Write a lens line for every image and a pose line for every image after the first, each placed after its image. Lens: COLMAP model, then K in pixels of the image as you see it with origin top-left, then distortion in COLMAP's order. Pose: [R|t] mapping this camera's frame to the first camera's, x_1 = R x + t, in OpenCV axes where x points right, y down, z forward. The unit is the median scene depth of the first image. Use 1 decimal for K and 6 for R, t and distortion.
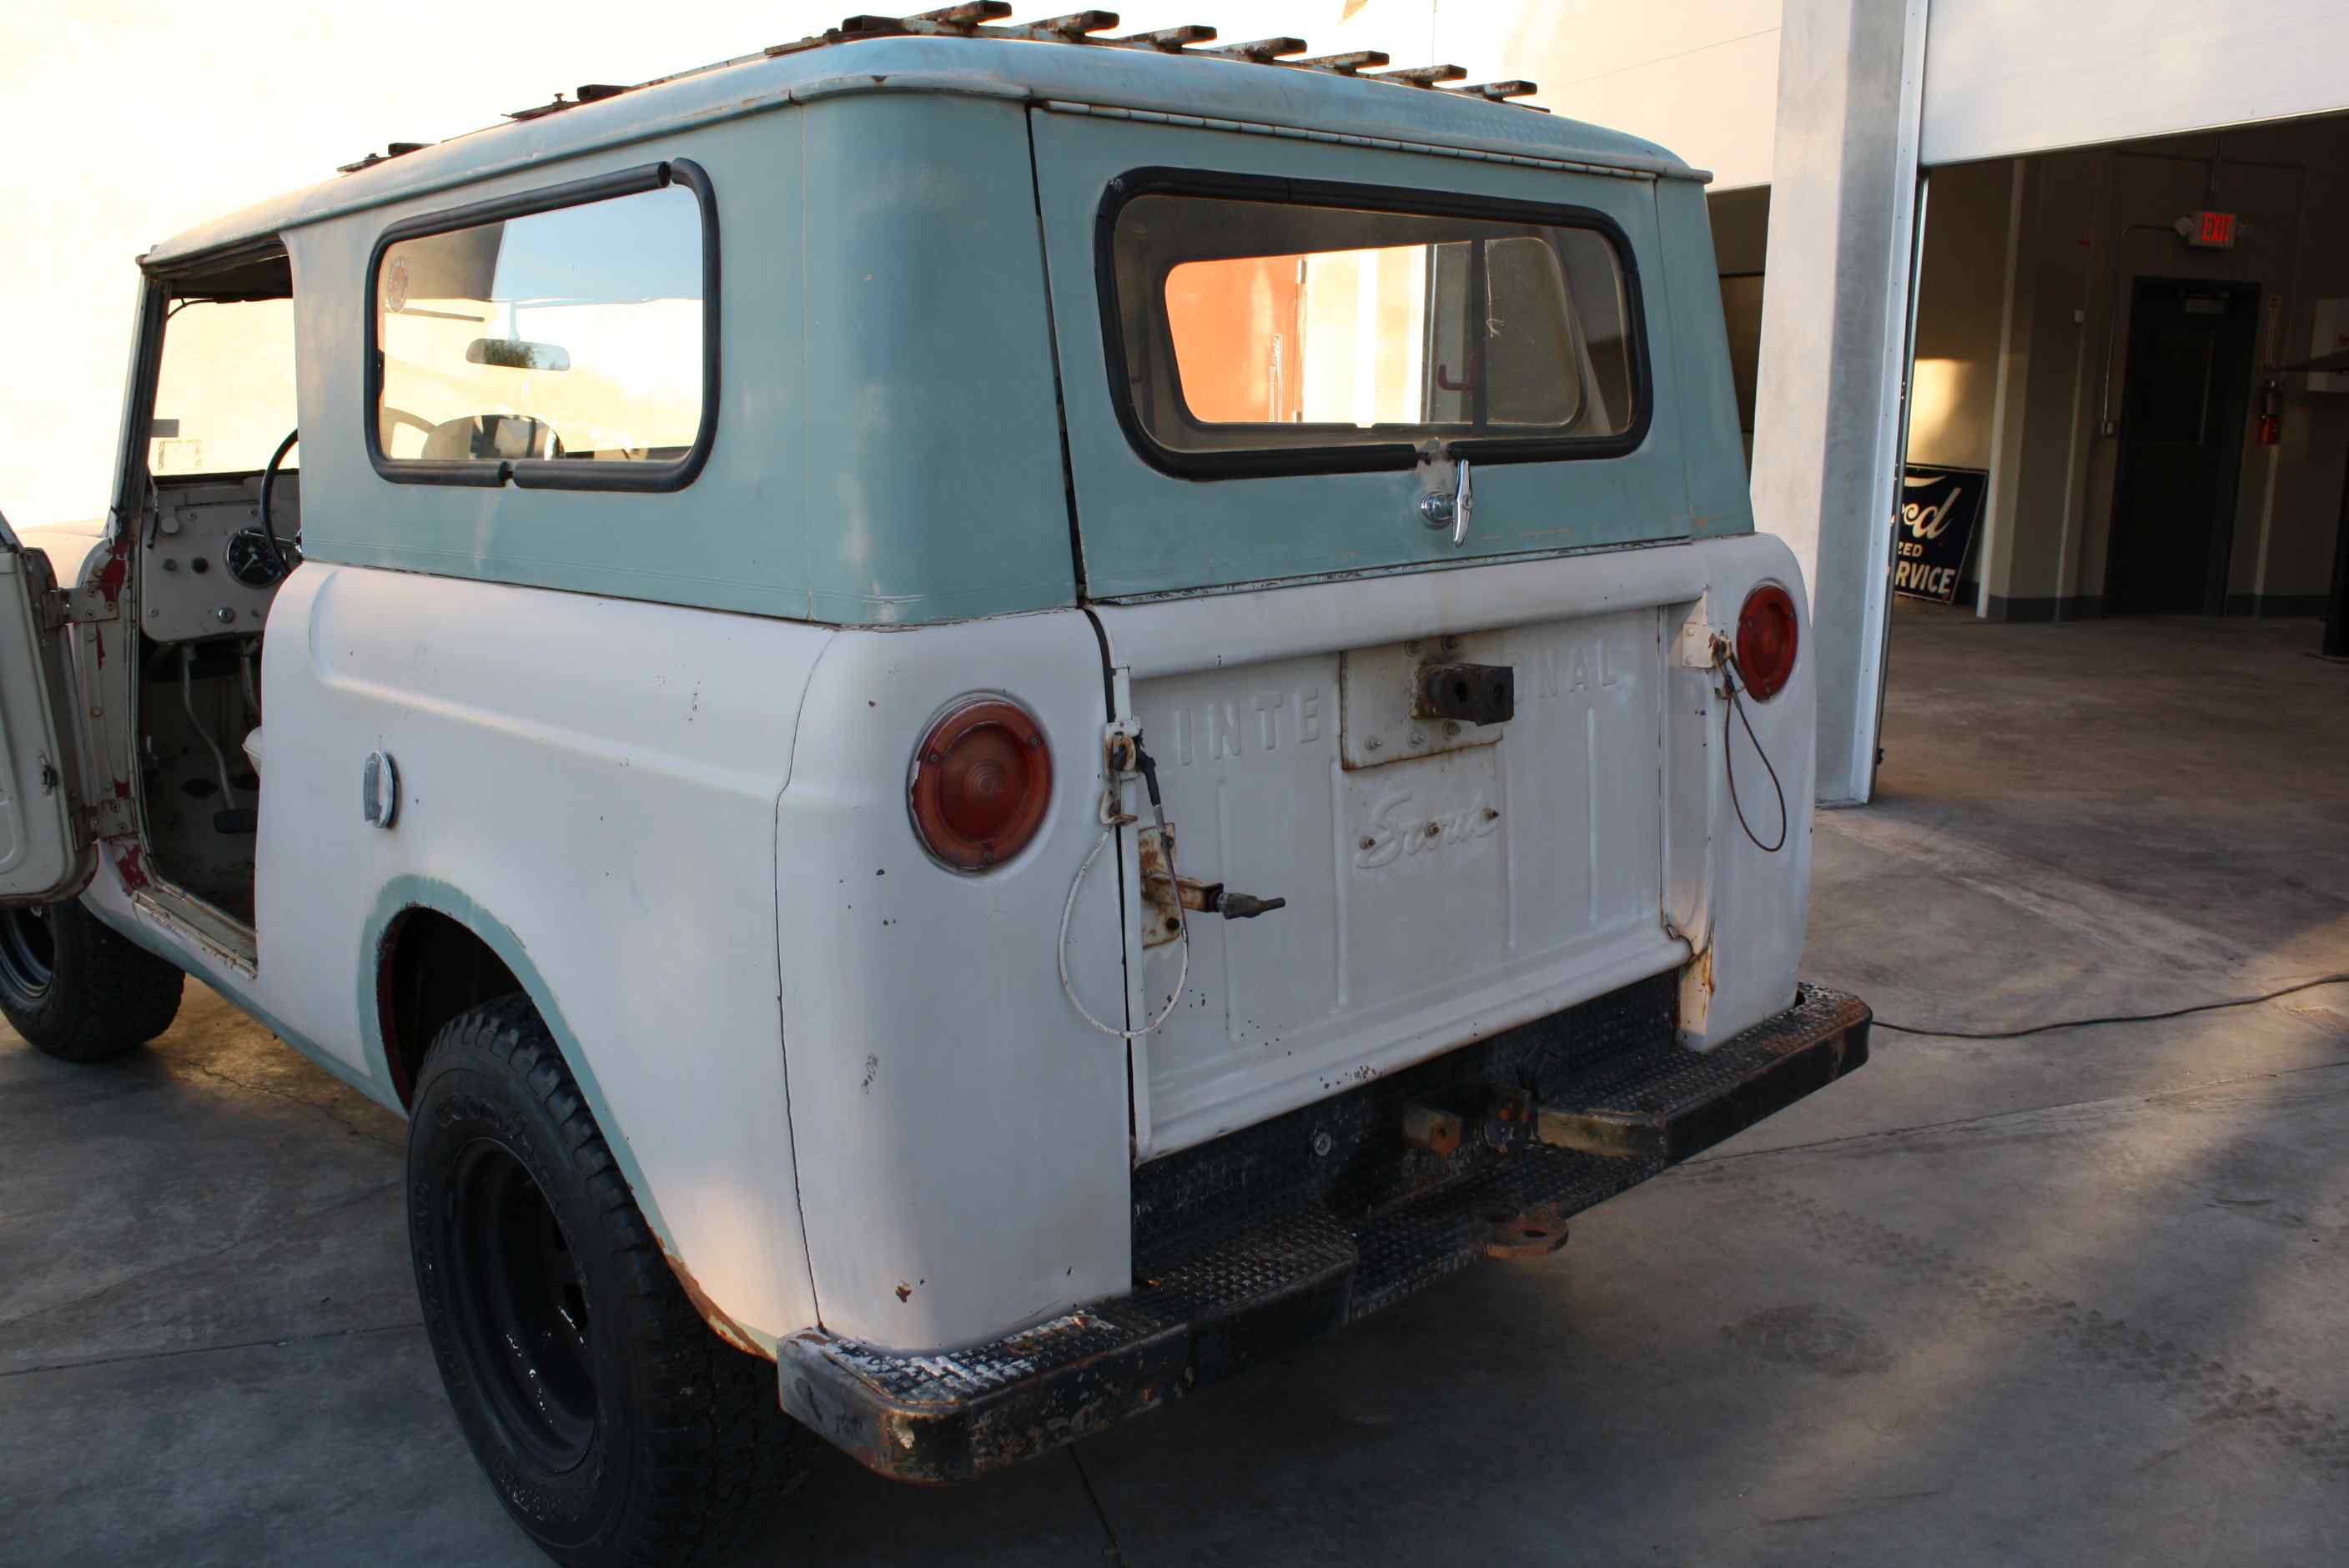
lens RADIAL K [[1987.1, 0, 1189.2], [0, 1987.1, 776.3], [0, 0, 1]] dist [-0.167216, 0.151931]
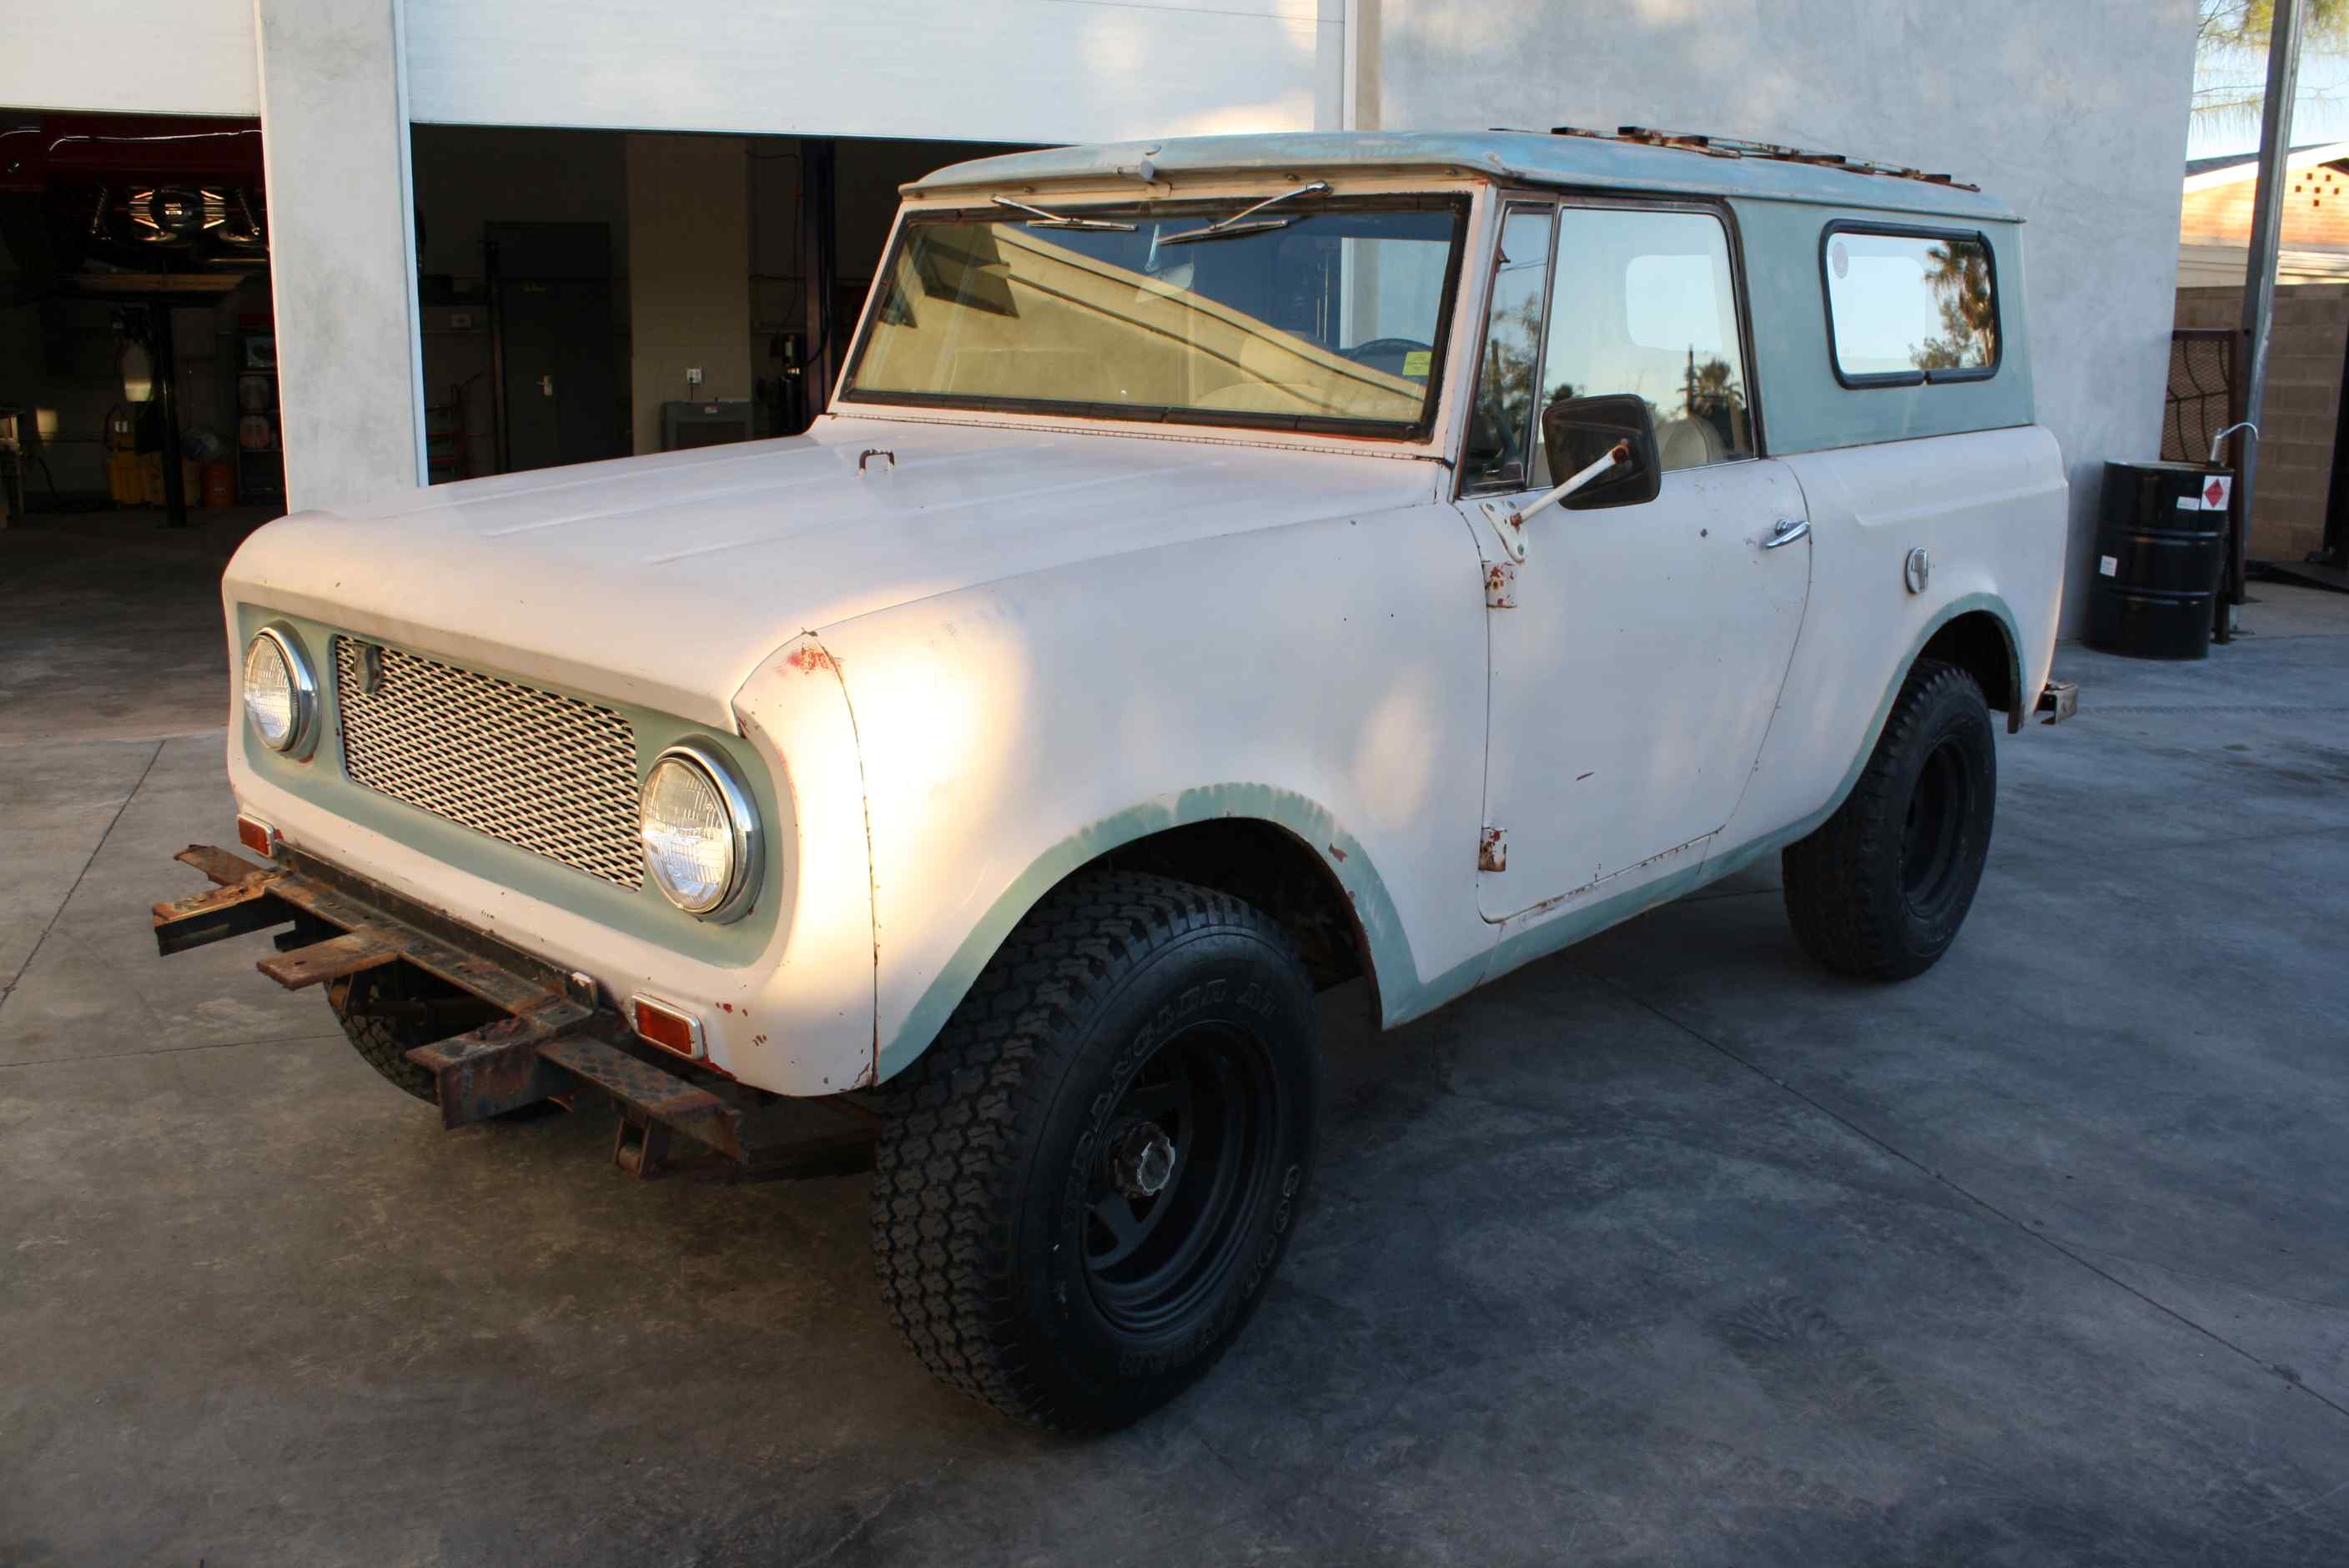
lens RADIAL K [[1987.1, 0, 1189.2], [0, 1987.1, 776.3], [0, 0, 1]] dist [-0.167216, 0.151931]
pose [[-0.070452, -0.225156, 0.971772, -2.174558], [0.193344, 0.952636, 0.234739, -0.360978], [-0.978598, 0.204424, -0.023583, 1.800859]]
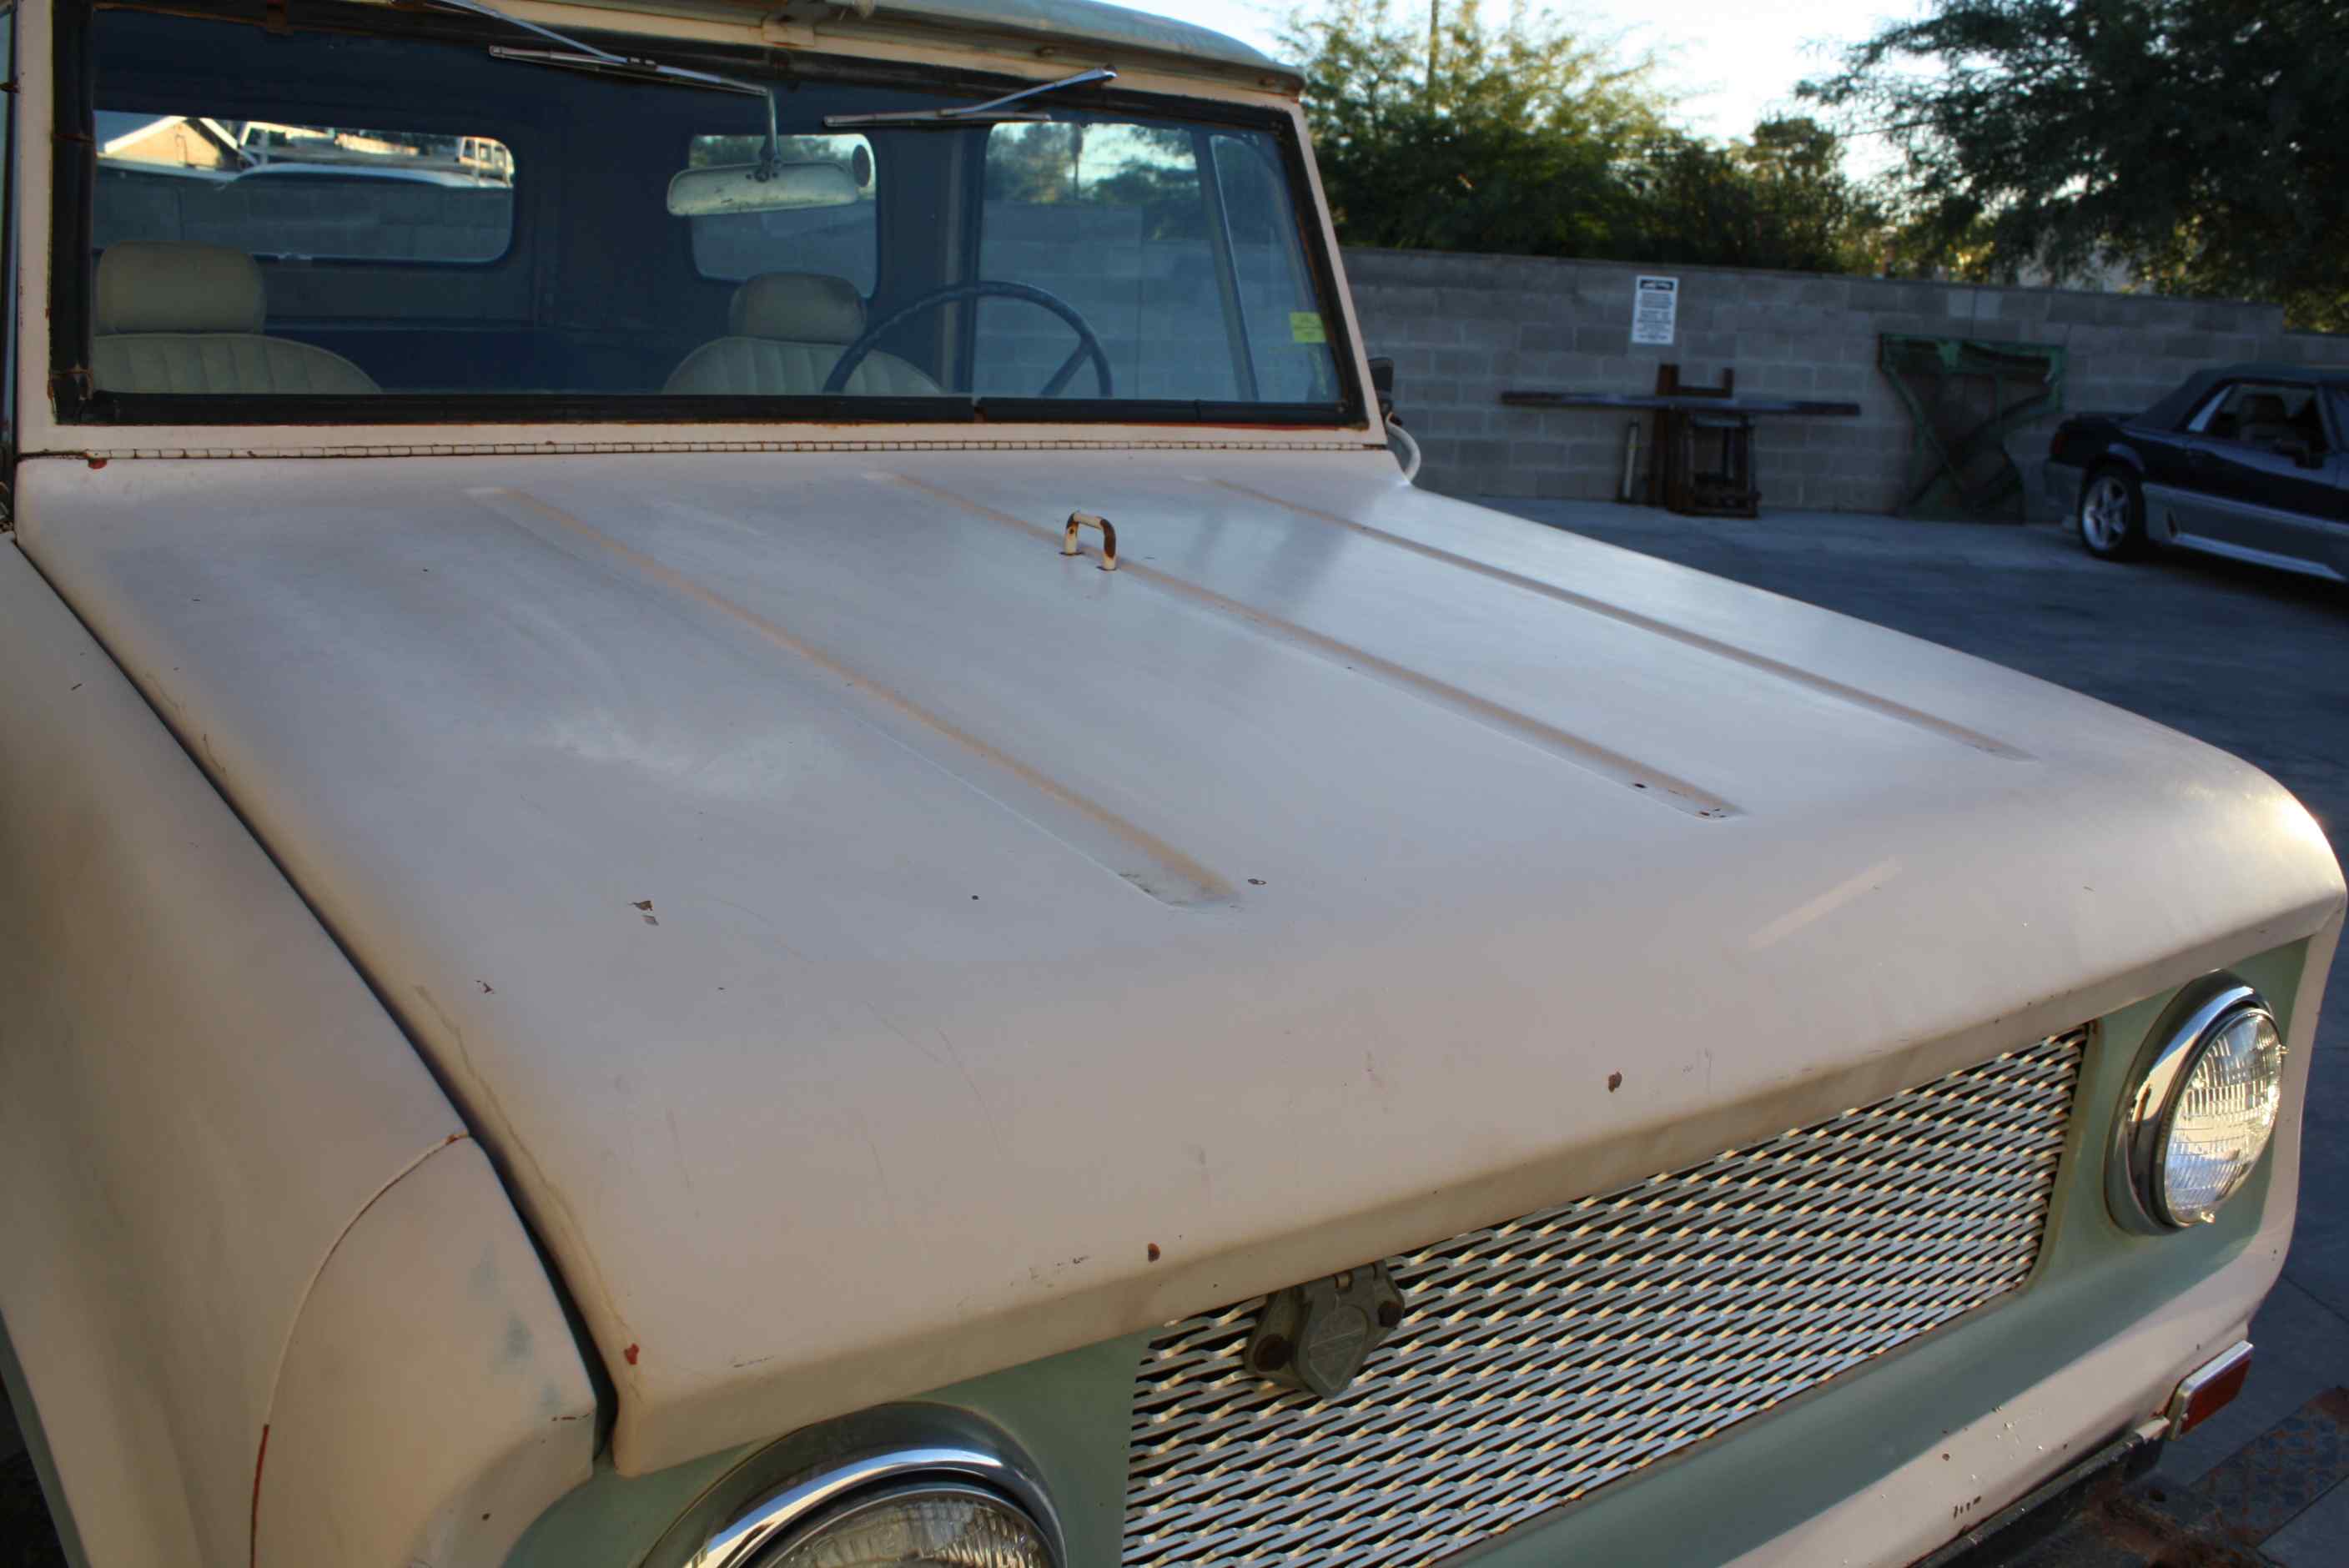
lens RADIAL K [[1994.0, 0, 1204.4], [0, 1994.0, 783.3], [0, 0, 1]] dist [-0.167752, 0.159838]
pose [[-0.990845, -0.086327, 0.103798, -0.913495], [-0.031441, 0.895257, 0.444439, -0.533992], [-0.131293, 0.437107, -0.889775, 2.613549]]
